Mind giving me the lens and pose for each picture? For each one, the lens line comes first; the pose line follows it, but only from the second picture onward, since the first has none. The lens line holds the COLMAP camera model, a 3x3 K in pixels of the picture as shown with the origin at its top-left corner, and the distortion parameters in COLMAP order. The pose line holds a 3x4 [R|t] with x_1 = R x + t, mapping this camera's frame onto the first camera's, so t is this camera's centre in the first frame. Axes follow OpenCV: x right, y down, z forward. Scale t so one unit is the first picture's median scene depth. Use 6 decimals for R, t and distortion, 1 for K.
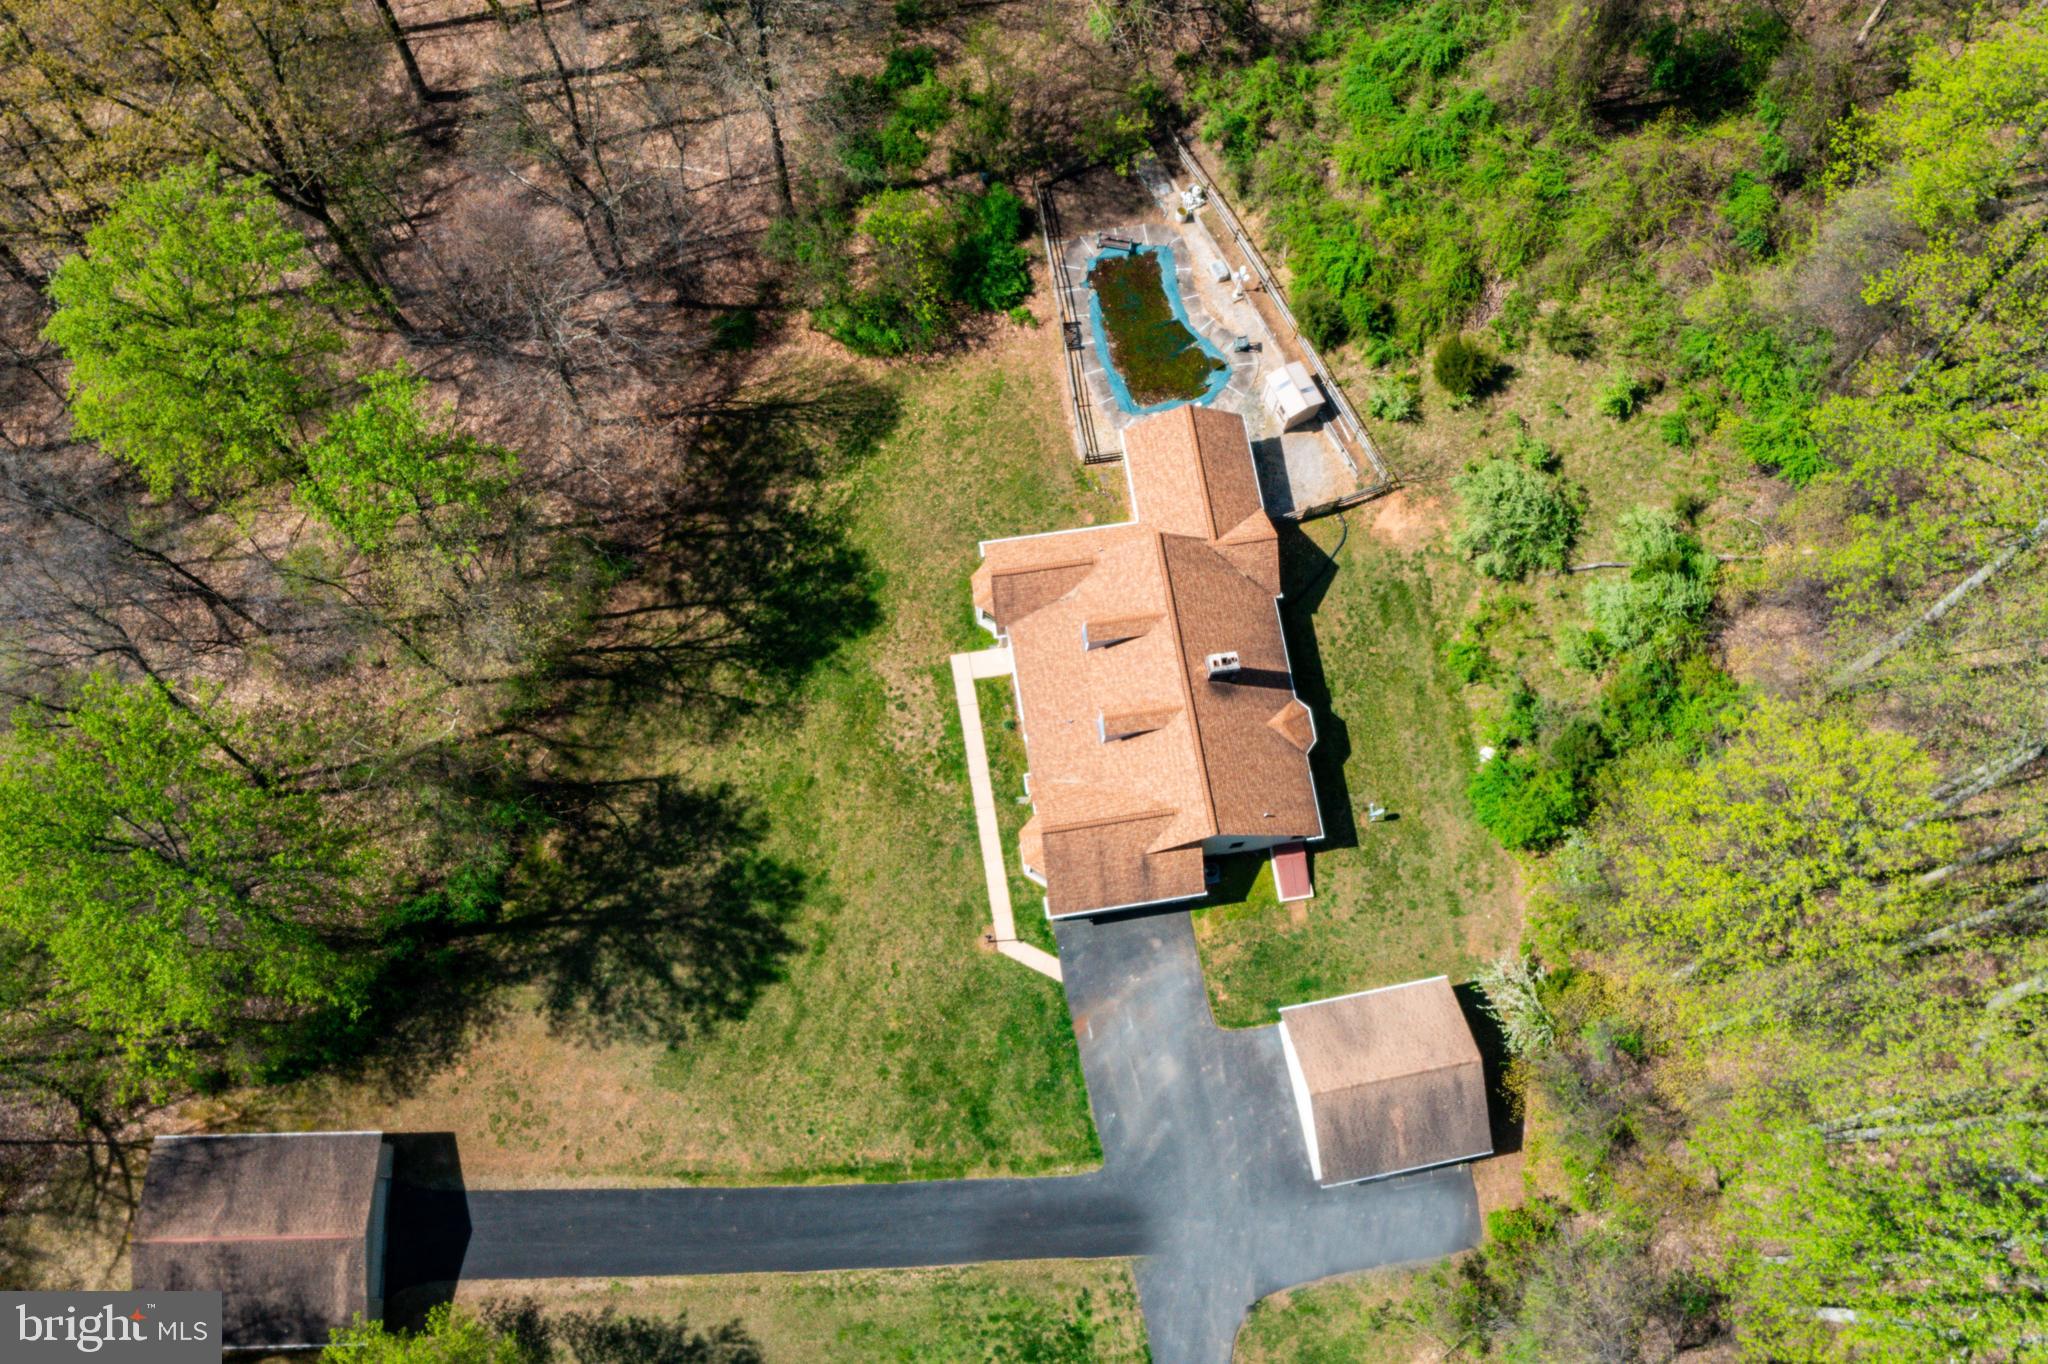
lens RADIAL K [[1878.6, 0, 1017.0], [0, 1878.6, 704.7], [0, 0, 1]] dist [-0.008562, 0.012442]
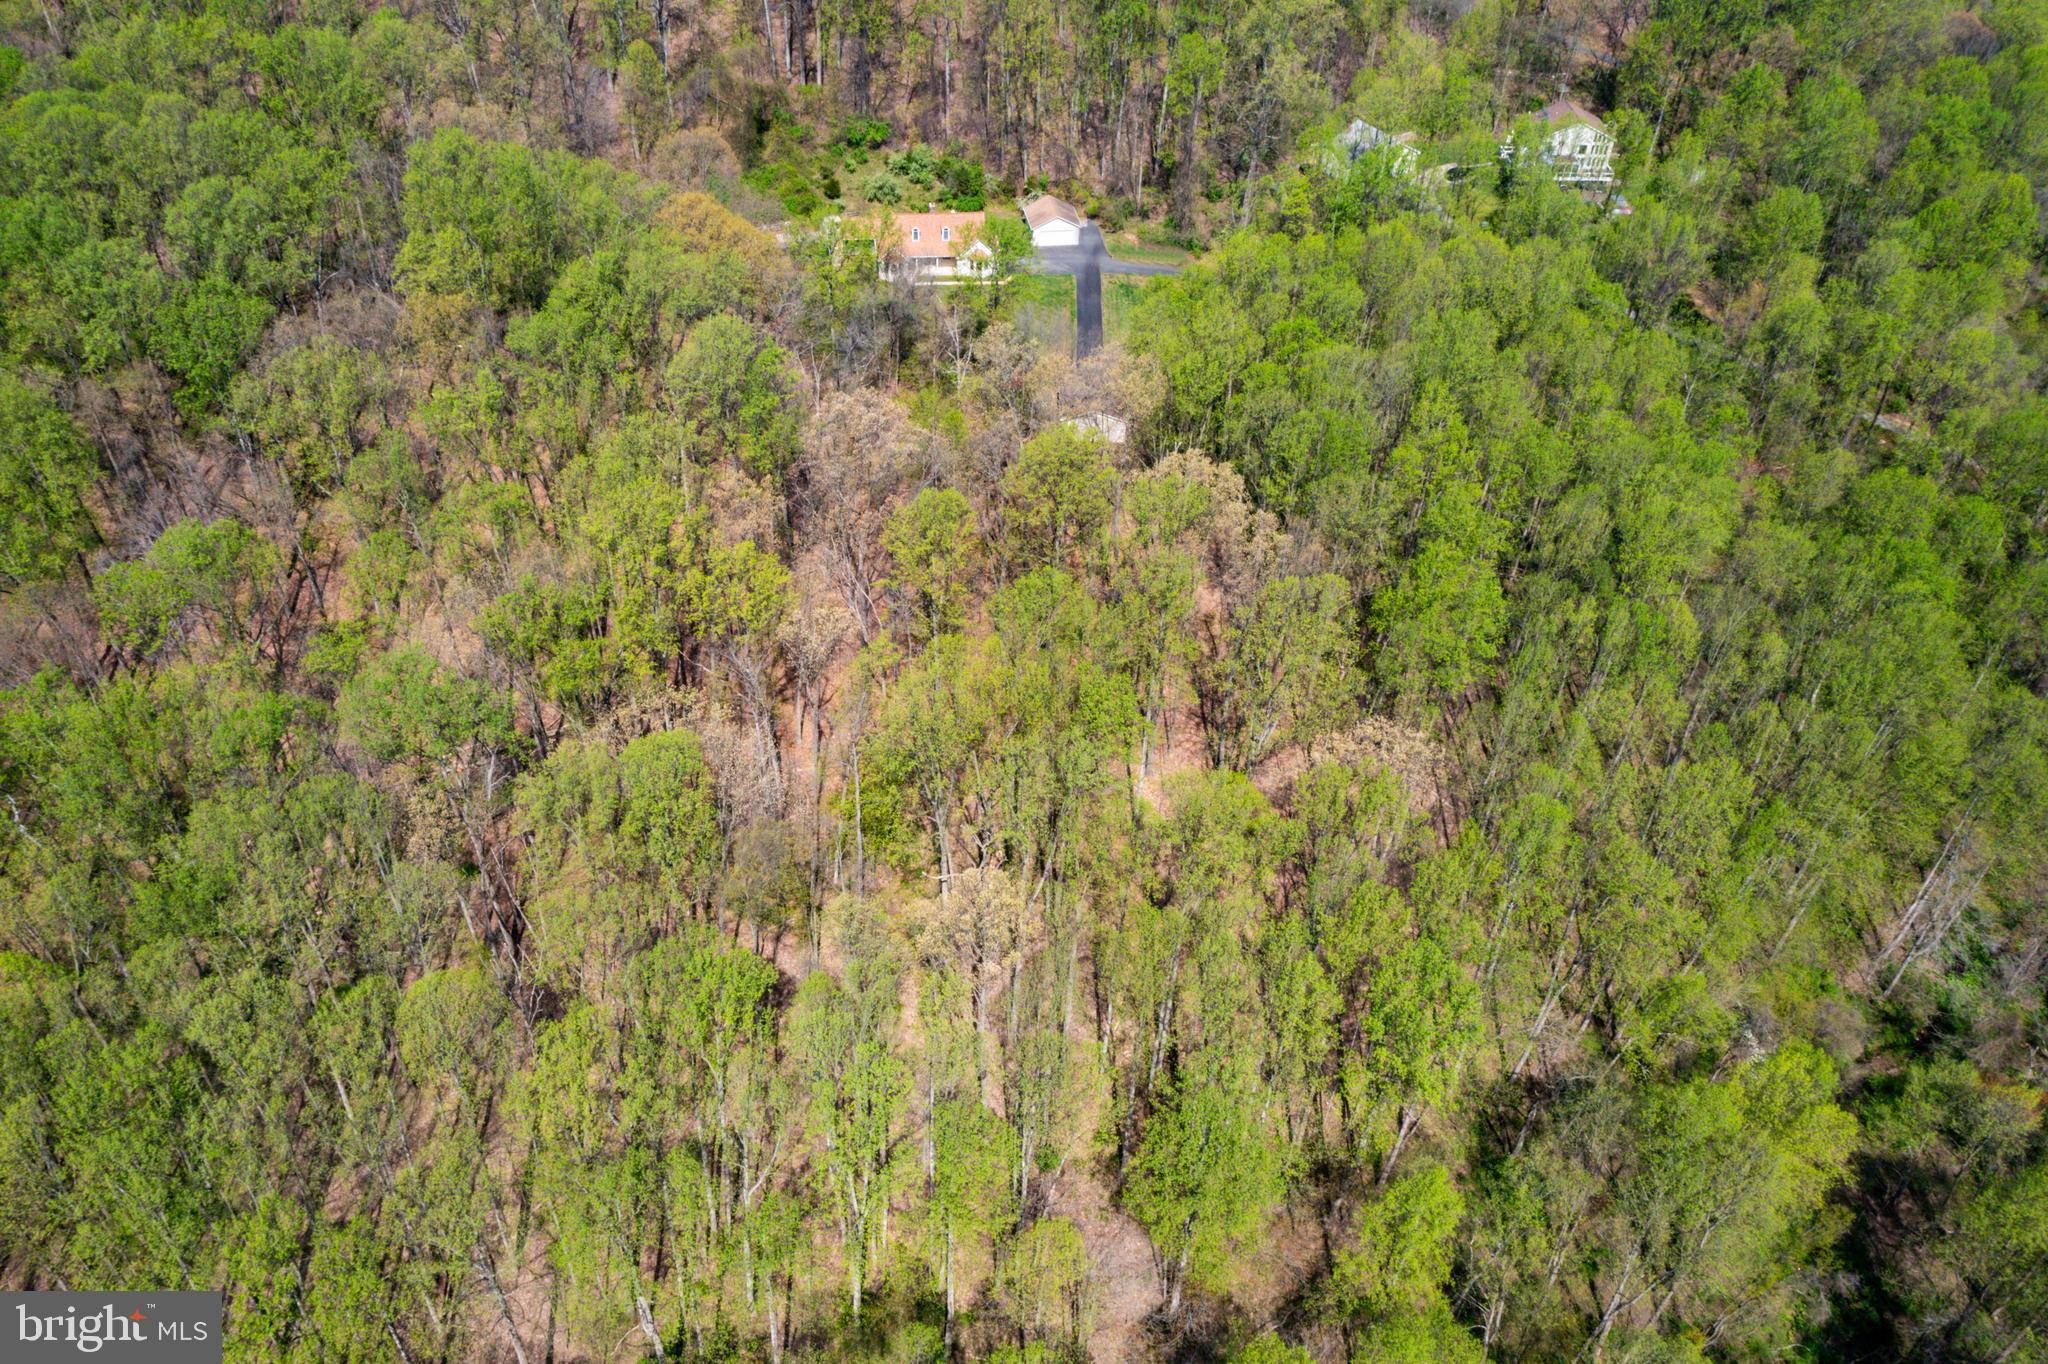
lens RADIAL K [[1661.6, 0, 1018.7], [0, 1661.6, 701.7], [0, 0, 1]] dist [-0.008306, 0.015139]
pose [[0.040591, -0.675038, 0.736666, -2.462537], [0.950289, 0.253874, 0.180274, -0.170937], [-0.308712, 0.692728, 0.651786, -0.333926]]
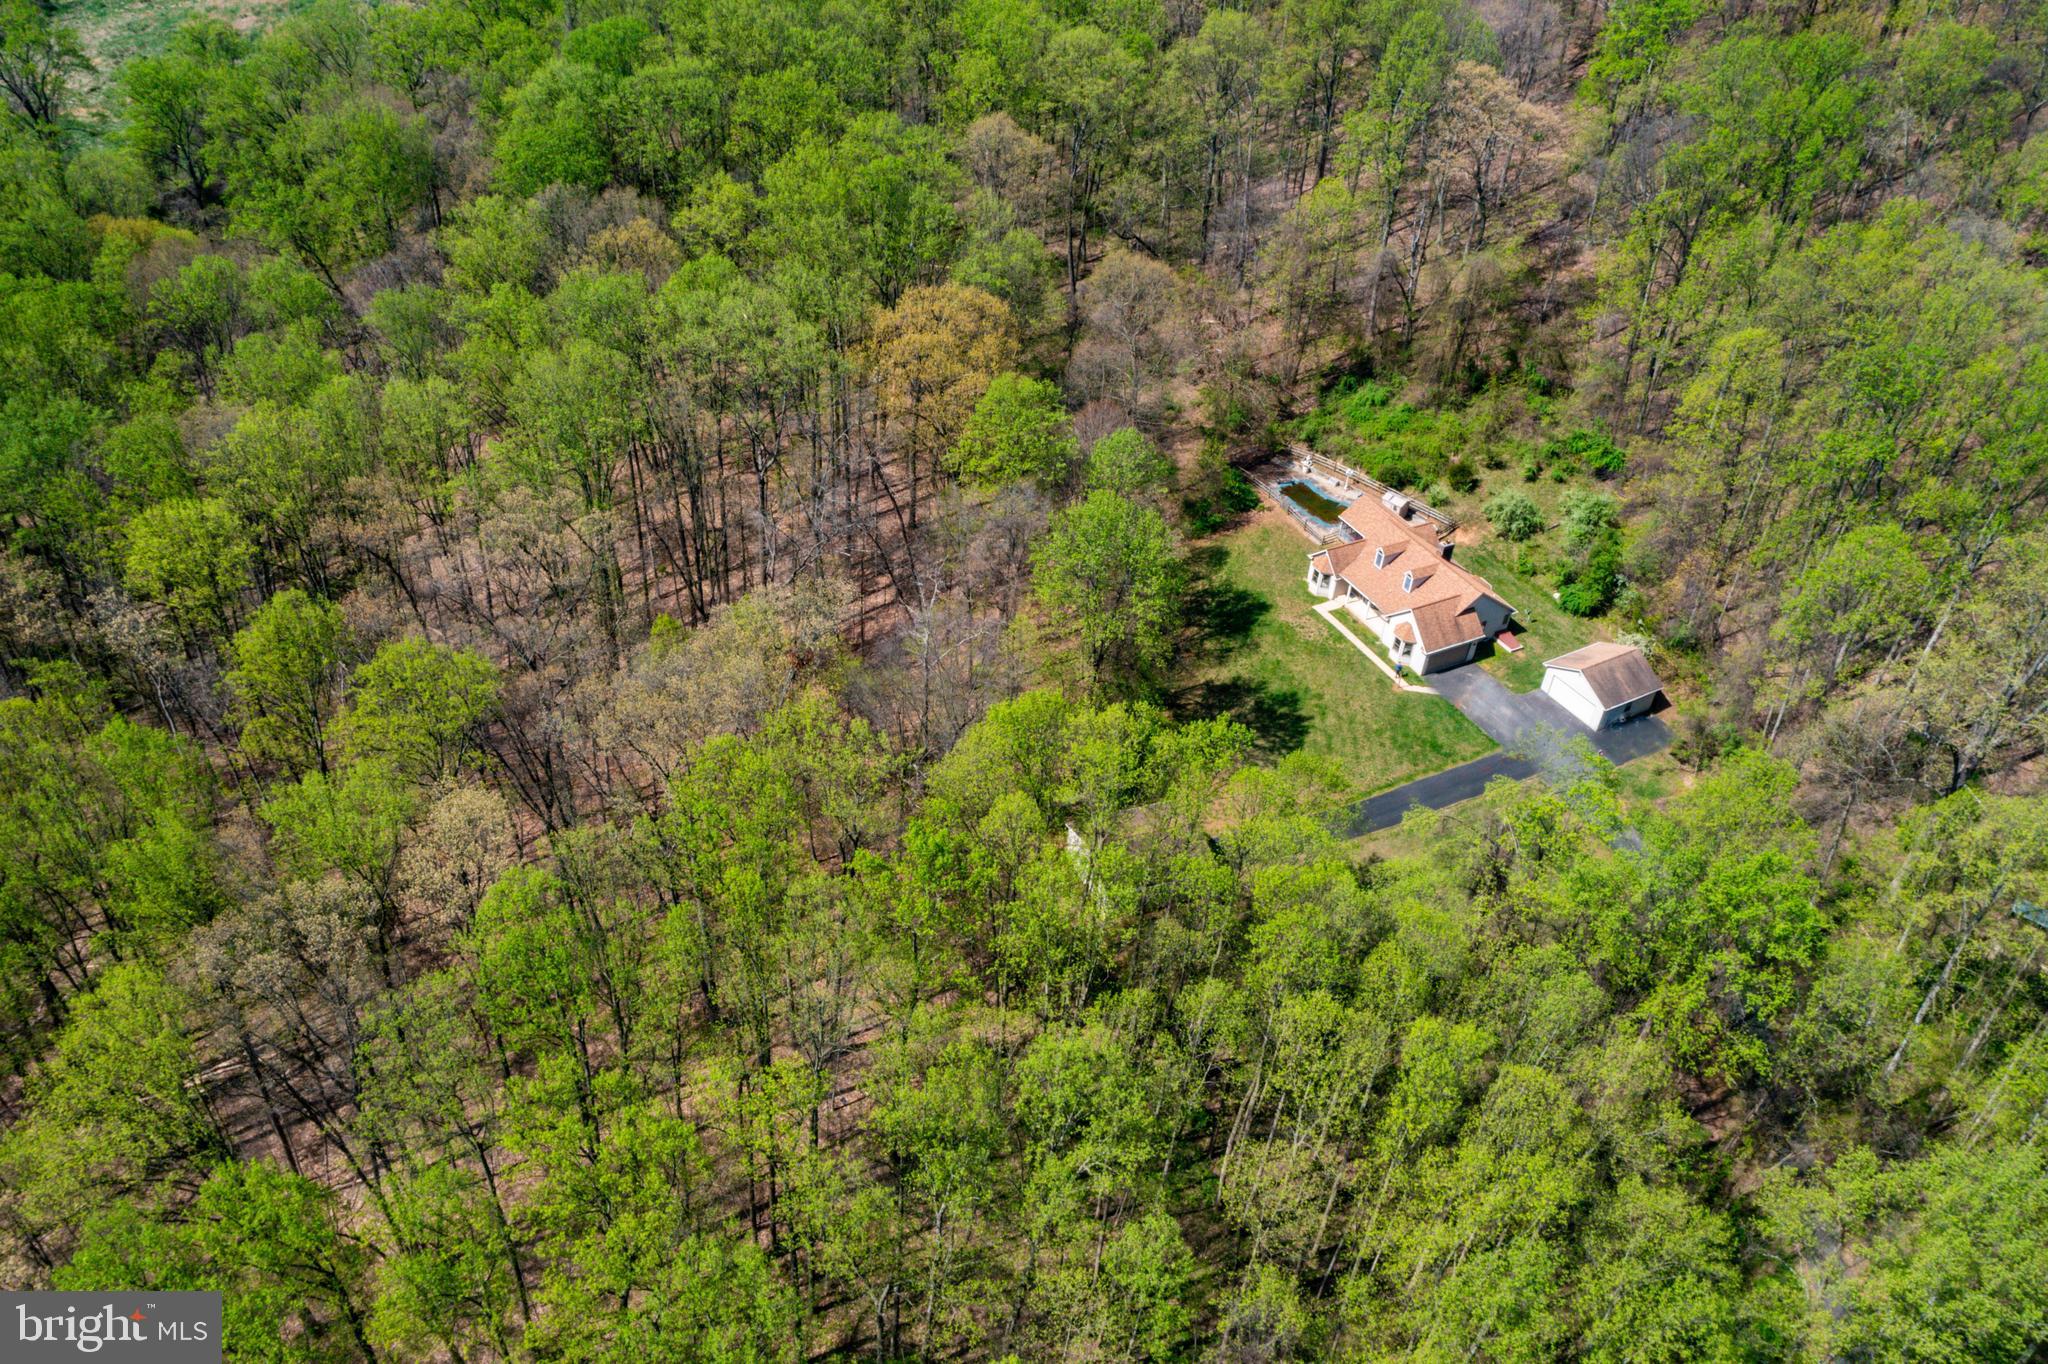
lens RADIAL K [[1661.6, 0, 1018.7], [0, 1661.6, 701.7], [0, 0, 1]] dist [-0.008306, 0.015139]
pose [[0.941563, -0.185312, 0.281281, -0.876708], [0.311373, 0.797356, -0.516982, 0.905672], [-0.128478, 0.574355, 0.808462, -0.375747]]
